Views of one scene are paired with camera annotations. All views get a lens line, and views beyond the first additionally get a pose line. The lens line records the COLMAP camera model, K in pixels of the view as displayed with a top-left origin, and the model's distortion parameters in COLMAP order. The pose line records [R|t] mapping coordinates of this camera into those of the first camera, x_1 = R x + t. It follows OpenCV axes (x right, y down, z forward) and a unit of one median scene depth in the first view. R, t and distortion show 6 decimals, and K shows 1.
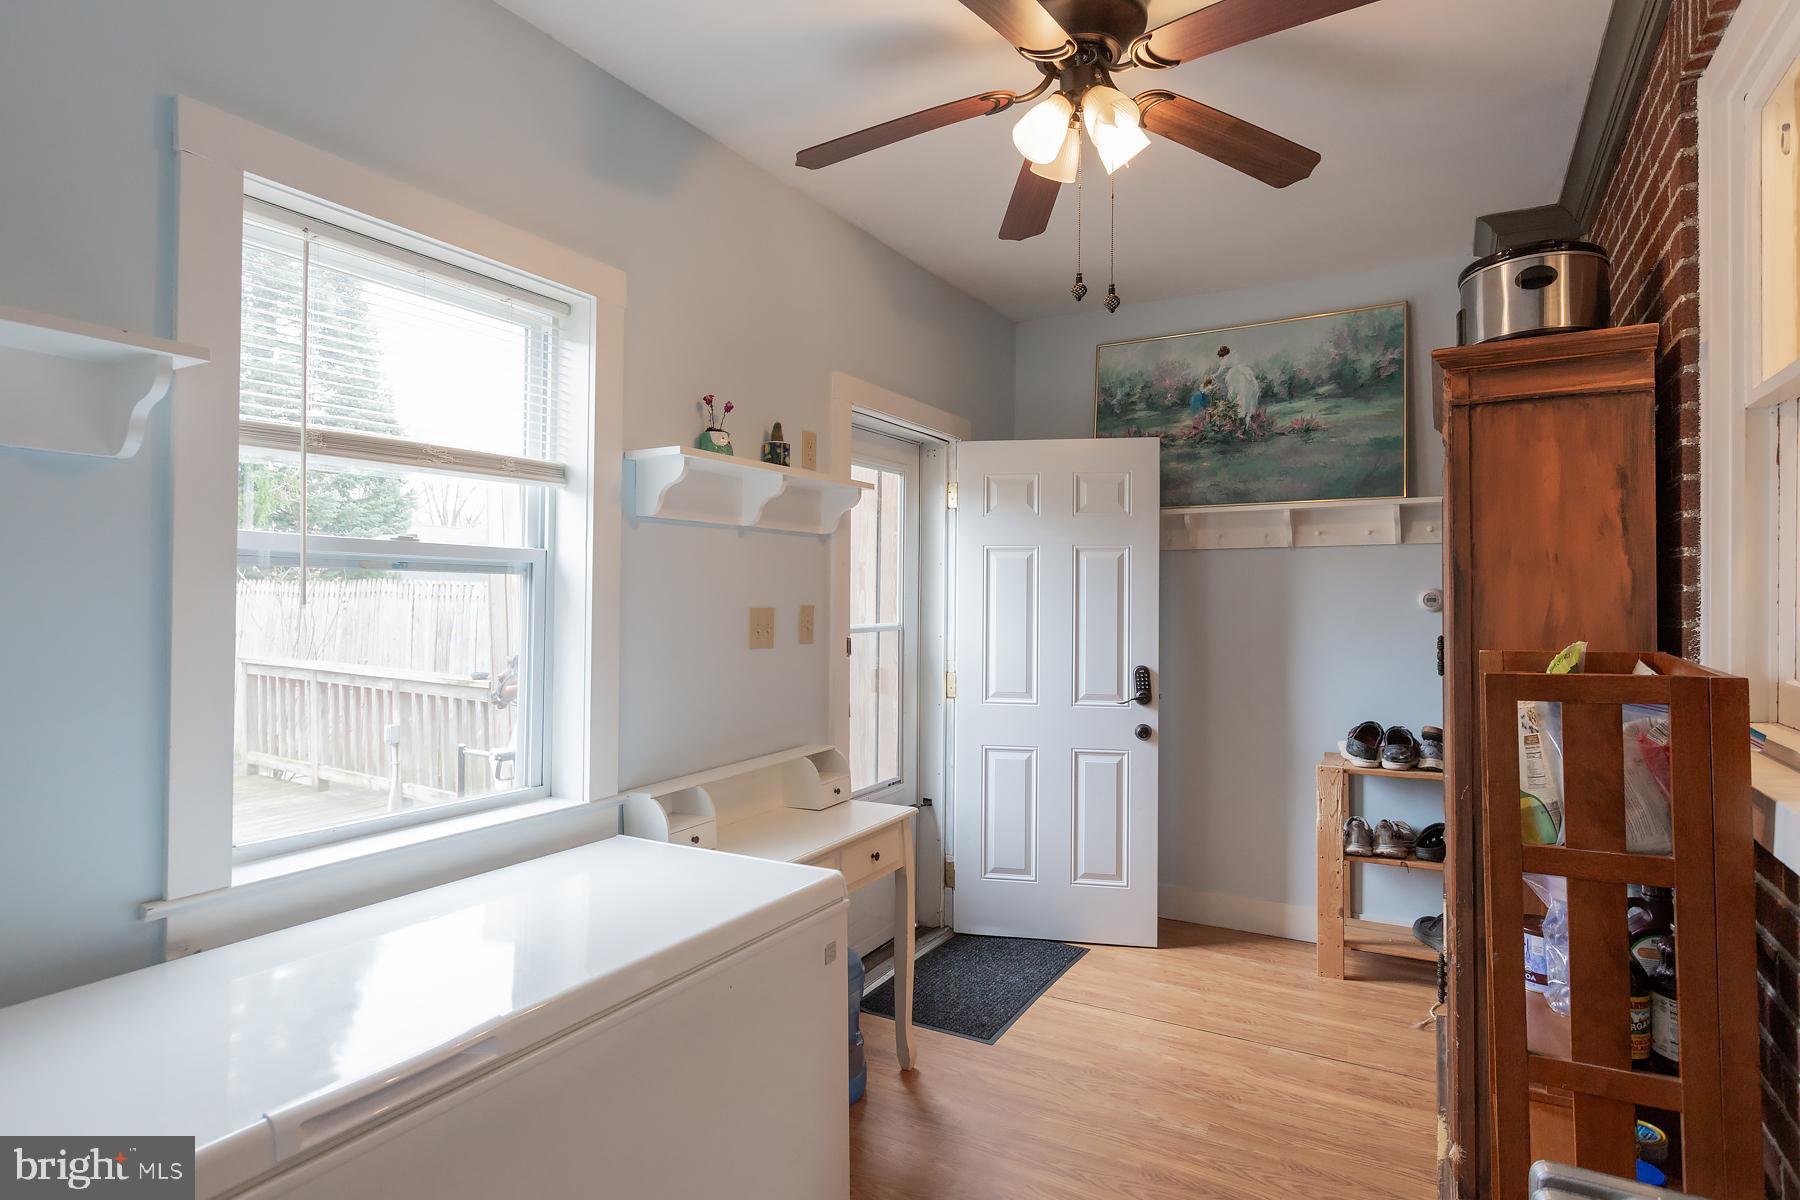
lens RADIAL K [[923.4, 0, 899.9], [0, 923.4, 596.5], [0, 0, 1]] dist [0.003133, 0.000454]
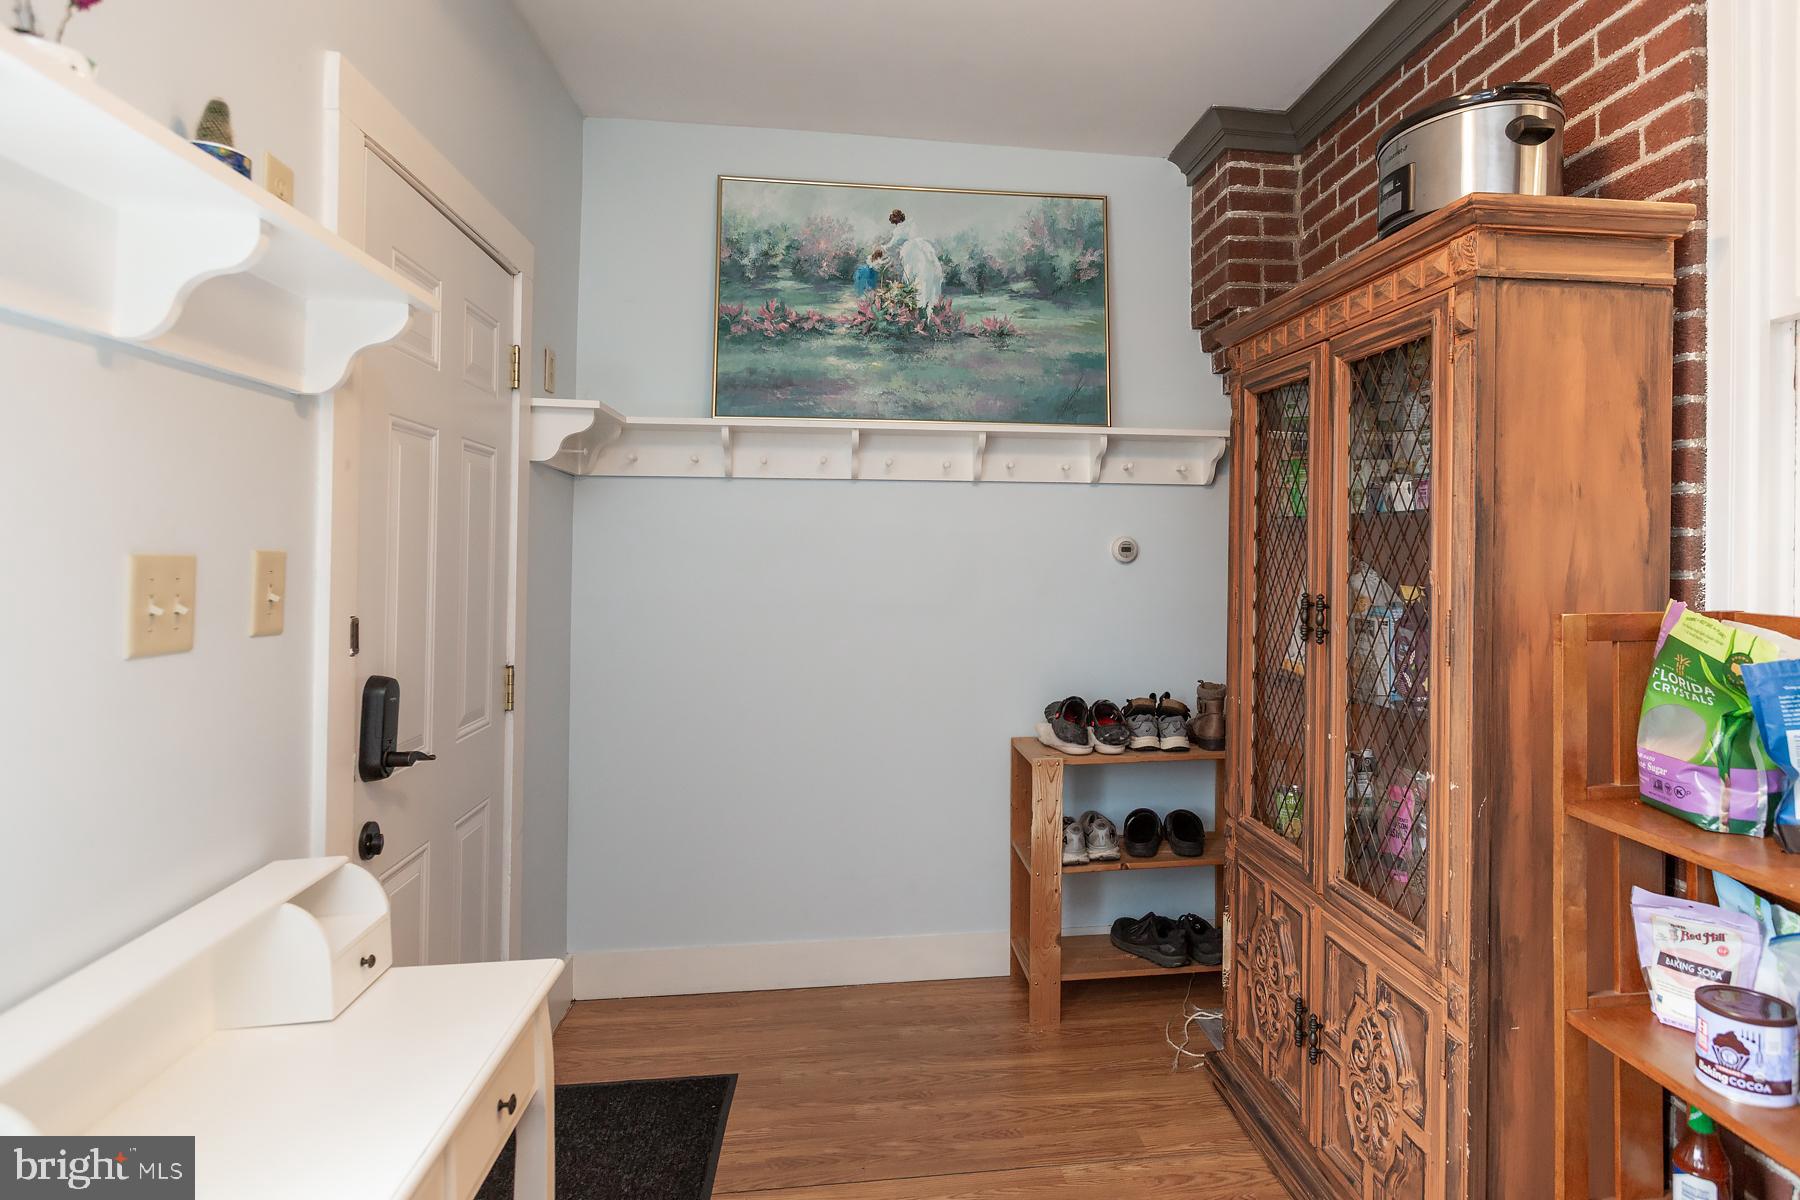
lens RADIAL K [[962.3, 0, 919.2], [0, 962.3, 553.0], [0, 0, 1]] dist [-0.002396, -0.000194]
pose [[0.788030, 0.004665, 0.615619, -0.123529], [-0.006726, 0.999977, 0.001032, 0.007399], [-0.615599, -0.004954, 0.788044, 0.398671]]
